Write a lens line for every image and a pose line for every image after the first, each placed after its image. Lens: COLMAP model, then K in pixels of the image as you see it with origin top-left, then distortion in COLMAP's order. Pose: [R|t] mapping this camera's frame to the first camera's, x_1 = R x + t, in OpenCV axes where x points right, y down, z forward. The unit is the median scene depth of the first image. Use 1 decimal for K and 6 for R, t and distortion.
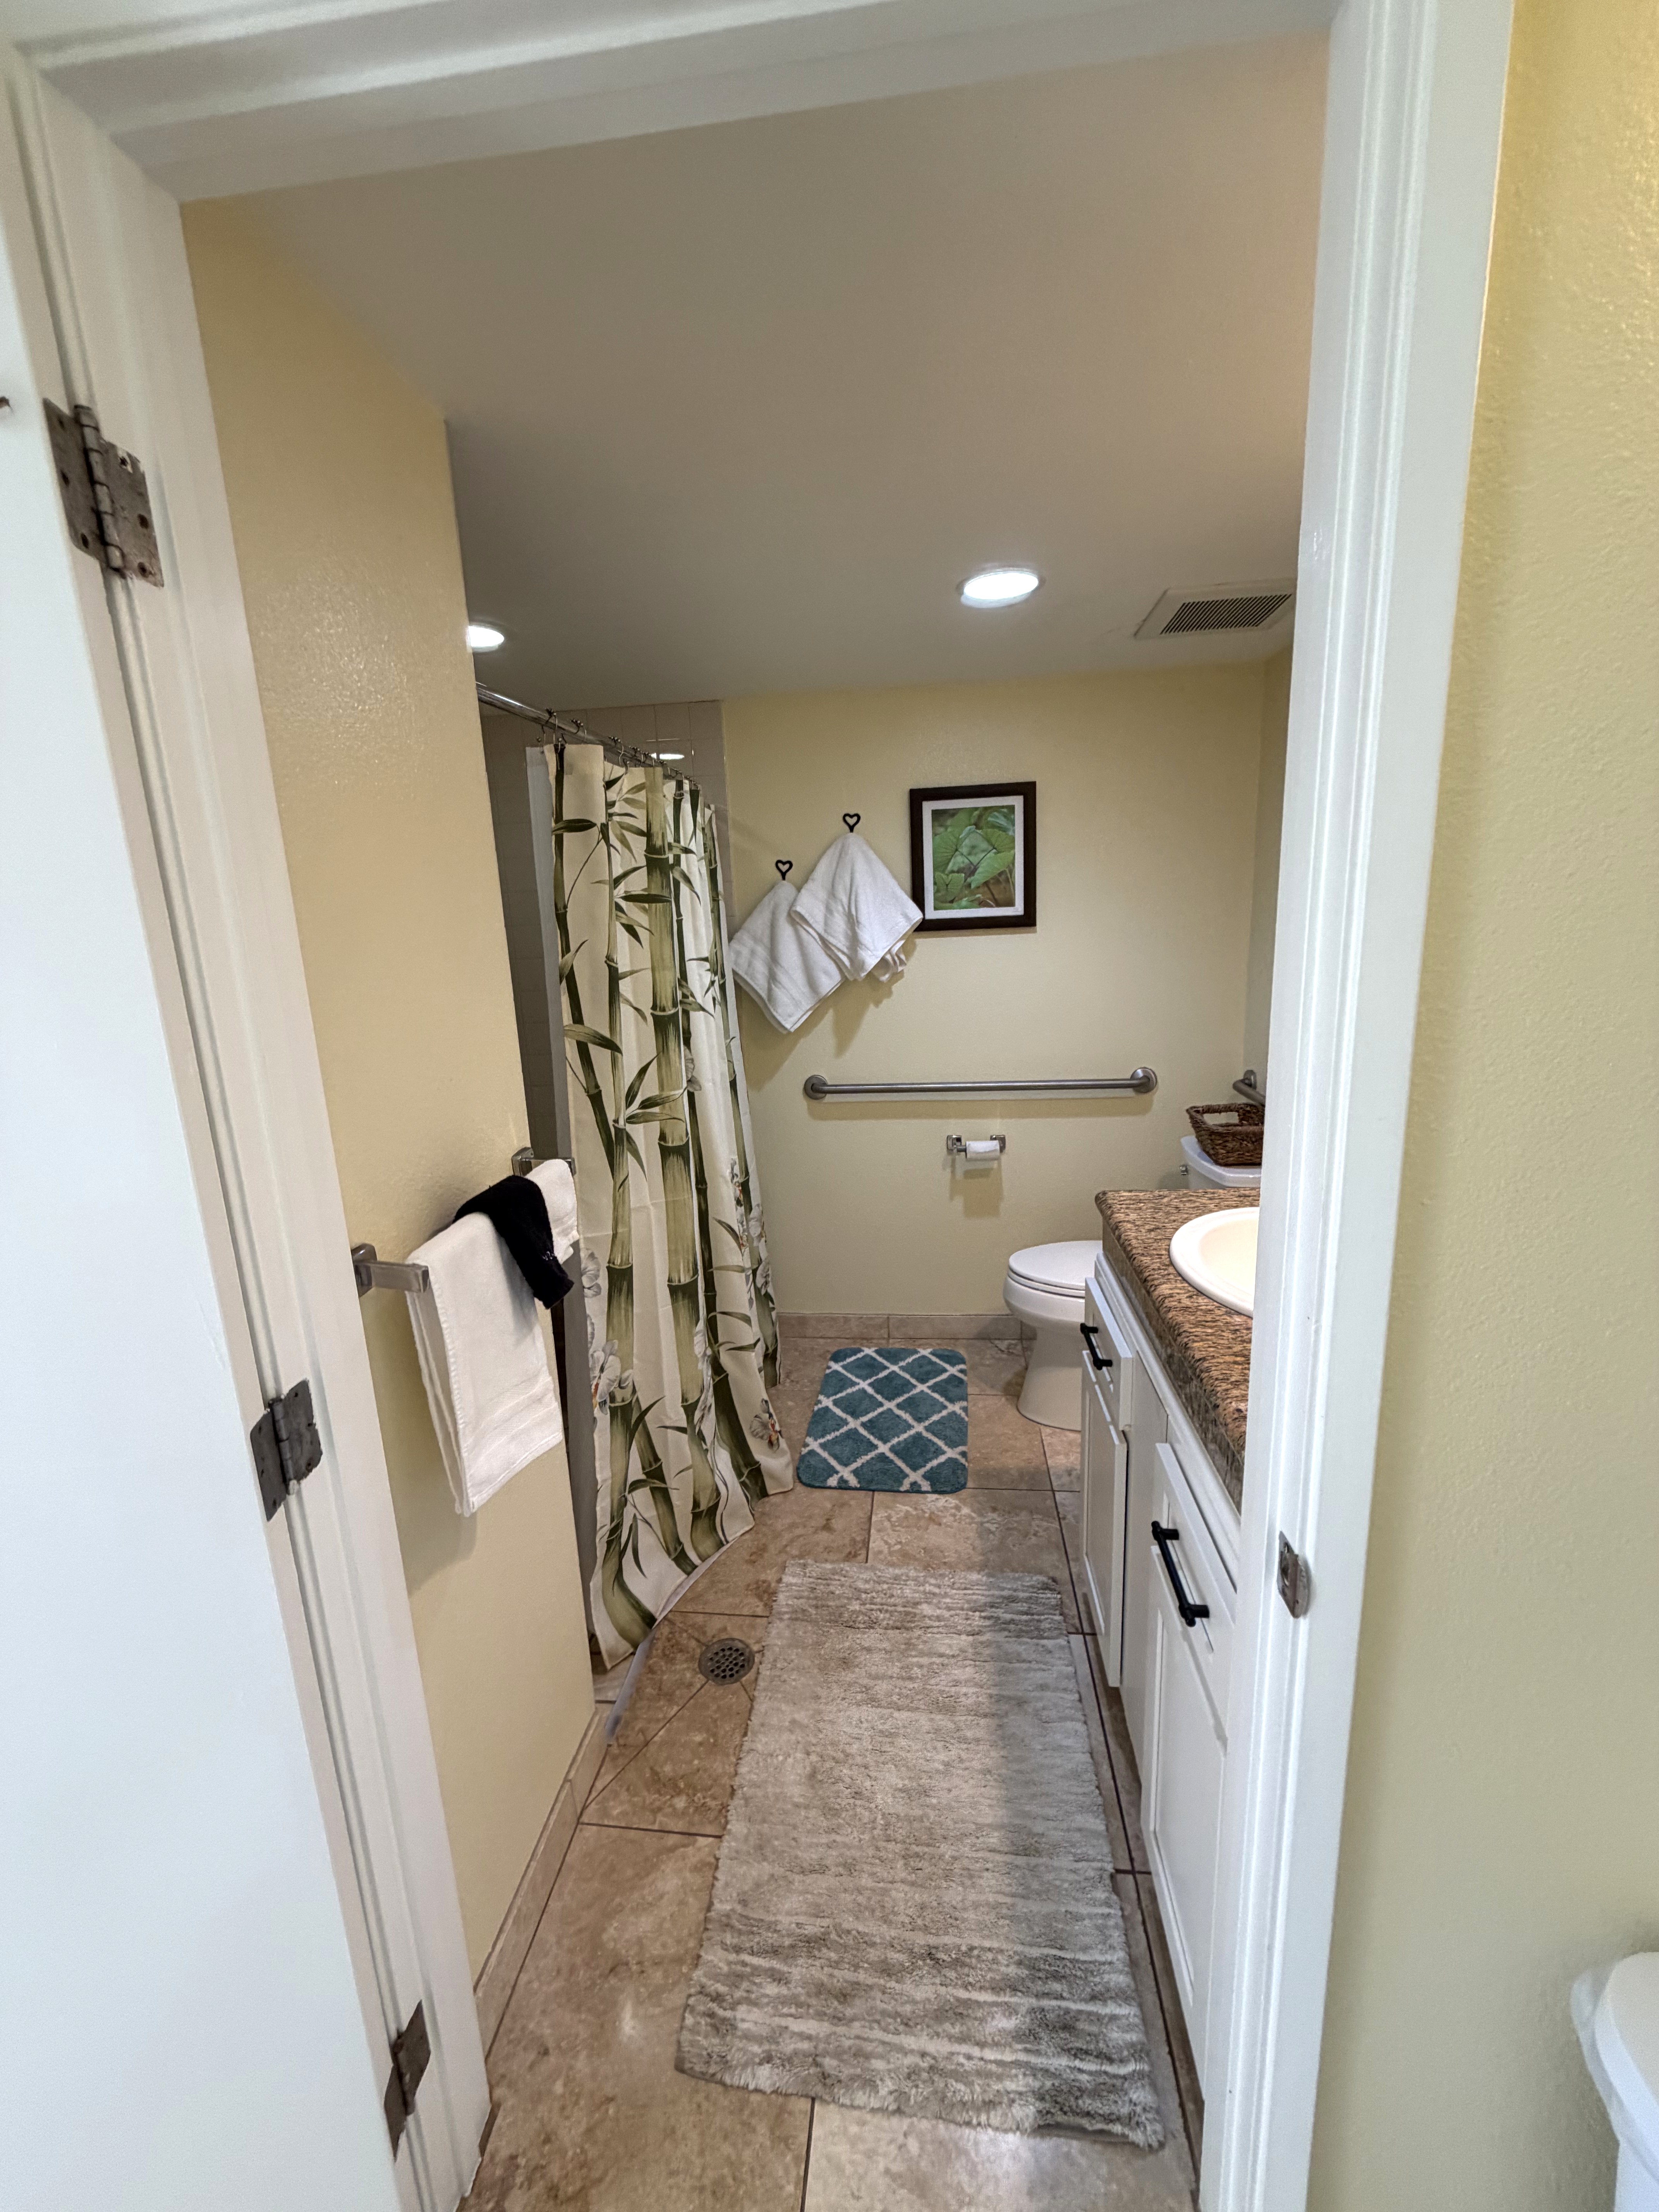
lens RADIAL K [[886.3, 0, 831.7], [0, 886.3, 1112.1], [0, 0, 1]] dist [0.003809, -0.000134]
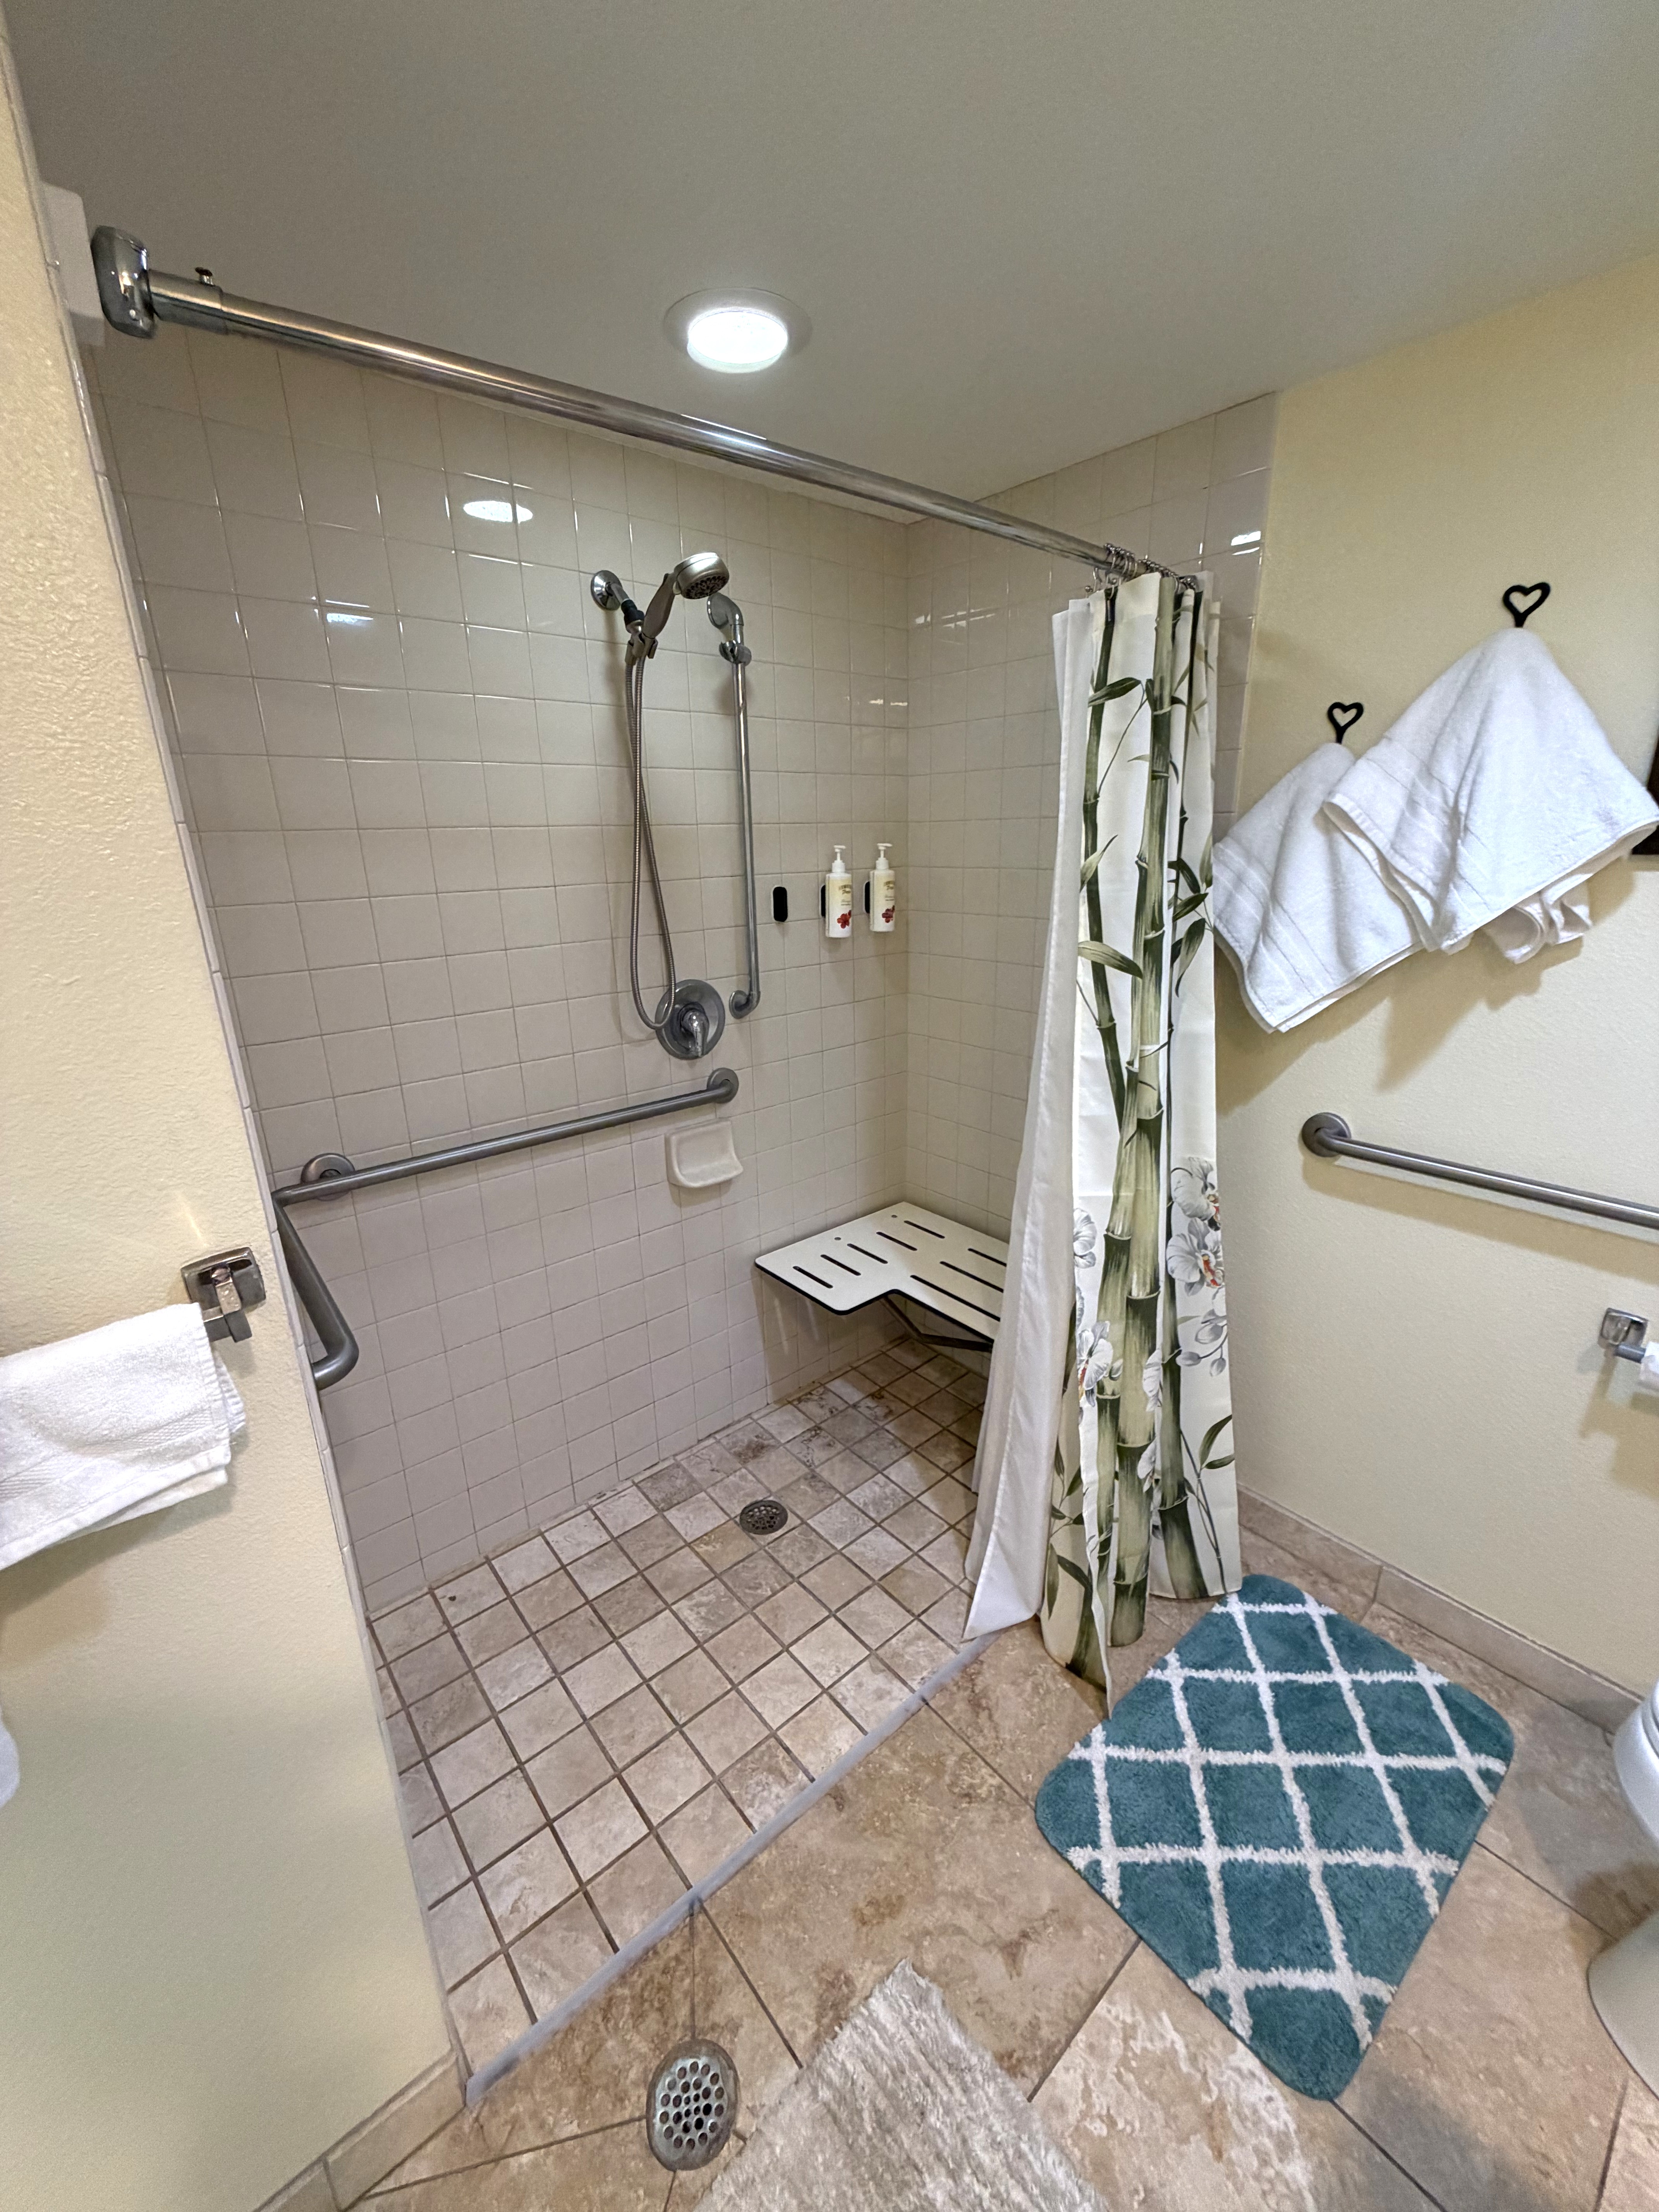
lens RADIAL K [[886.3, 0, 831.7], [0, 886.3, 1112.1], [0, 0, 1]] dist [0.003809, -0.000134]
pose [[0.731927, 0.229782, -0.641470, 0.117046], [-0.164614, 0.973167, 0.160773, -0.086822], [0.661200, -0.012079, 0.750112, 0.414019]]
